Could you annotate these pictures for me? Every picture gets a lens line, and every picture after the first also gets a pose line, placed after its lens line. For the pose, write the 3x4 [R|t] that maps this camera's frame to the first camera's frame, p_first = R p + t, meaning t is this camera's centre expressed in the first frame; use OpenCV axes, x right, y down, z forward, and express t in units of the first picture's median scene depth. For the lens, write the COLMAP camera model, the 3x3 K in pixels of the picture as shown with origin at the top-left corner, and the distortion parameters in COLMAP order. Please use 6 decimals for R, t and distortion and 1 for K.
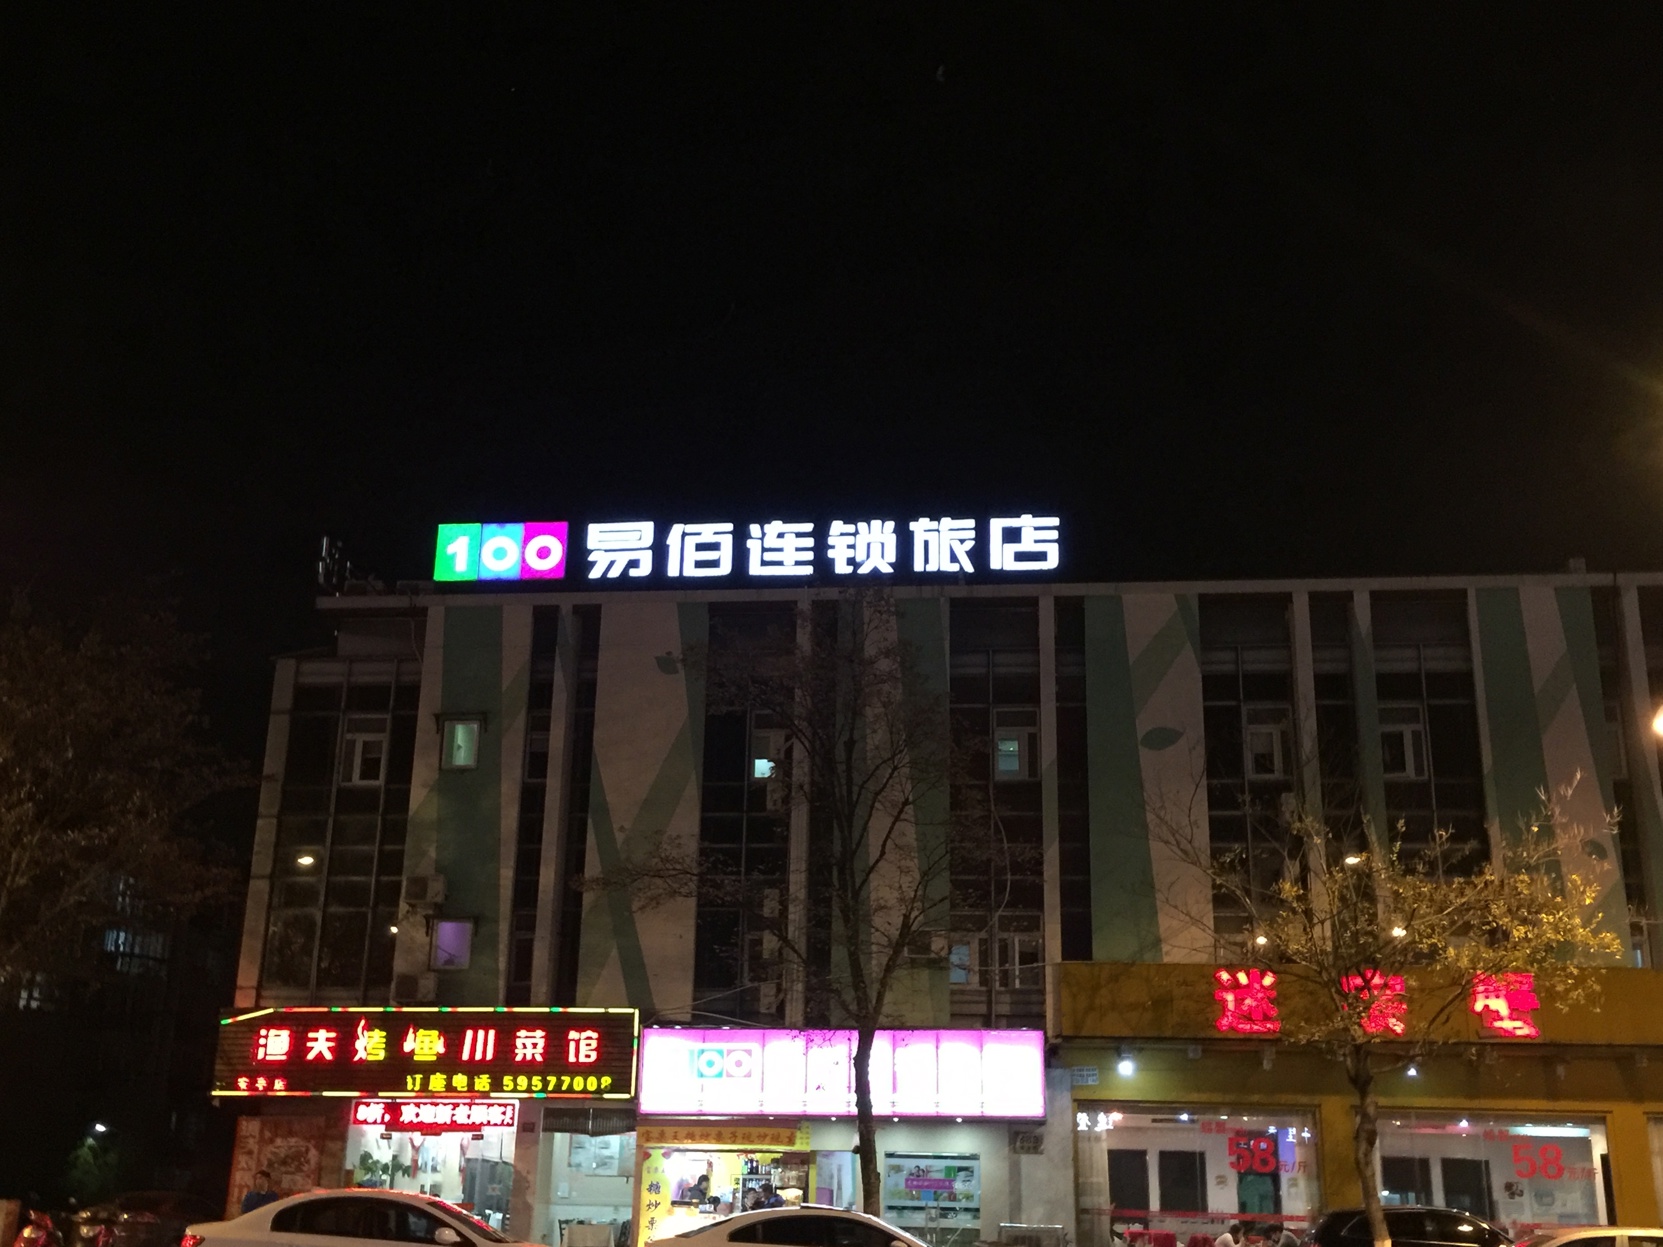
lens RADIAL K [[1733.4, 0, 831.5], [0, 1733.4, 623.5], [0, 0, 1]] dist [0.089109, -0.005053]
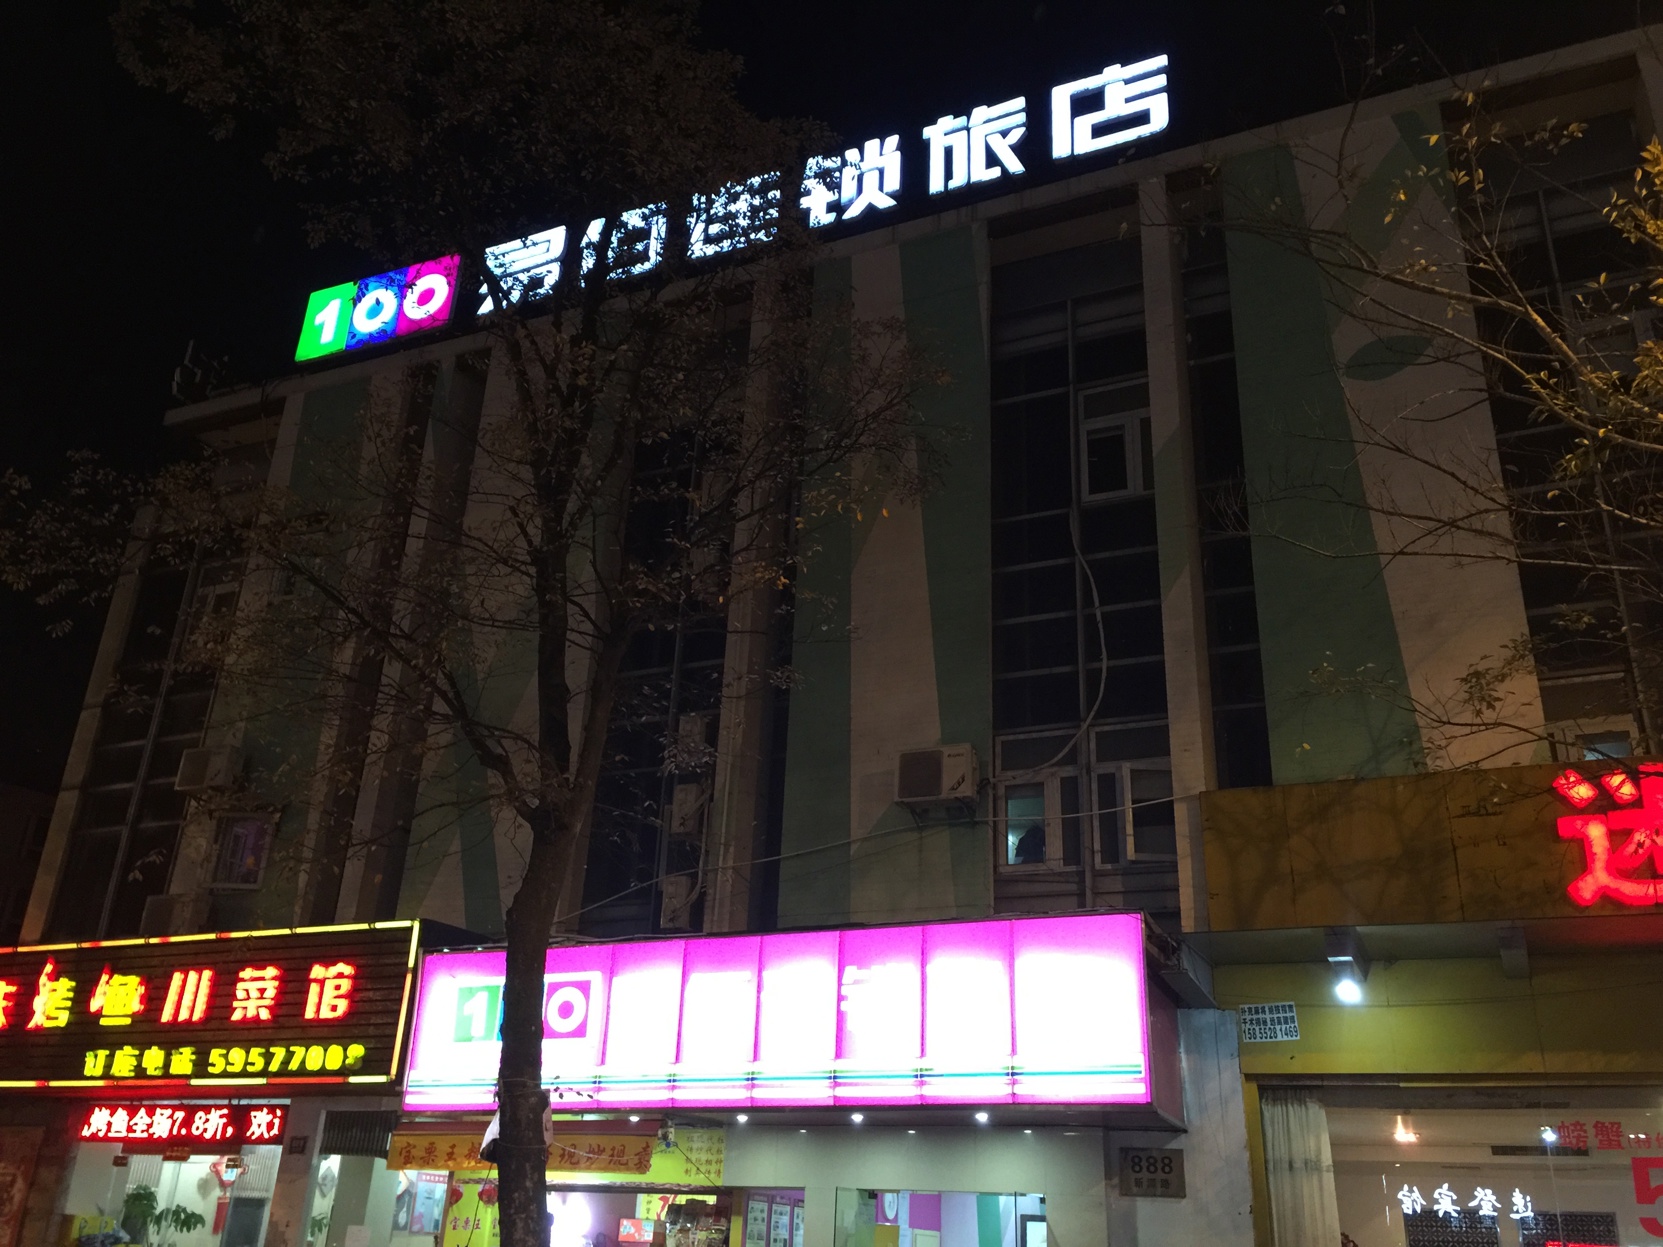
lens RADIAL K [[1410.5, 0, 823.4], [0, 1410.5, 606.8], [0, 0, 1]] dist [0.090281, -0.101556]
pose [[0.953147, -0.106549, -0.283124, 0.149536], [0.070218, 0.988282, -0.135531, 0.190842], [0.294247, 0.109301, 0.949459, 0.588630]]
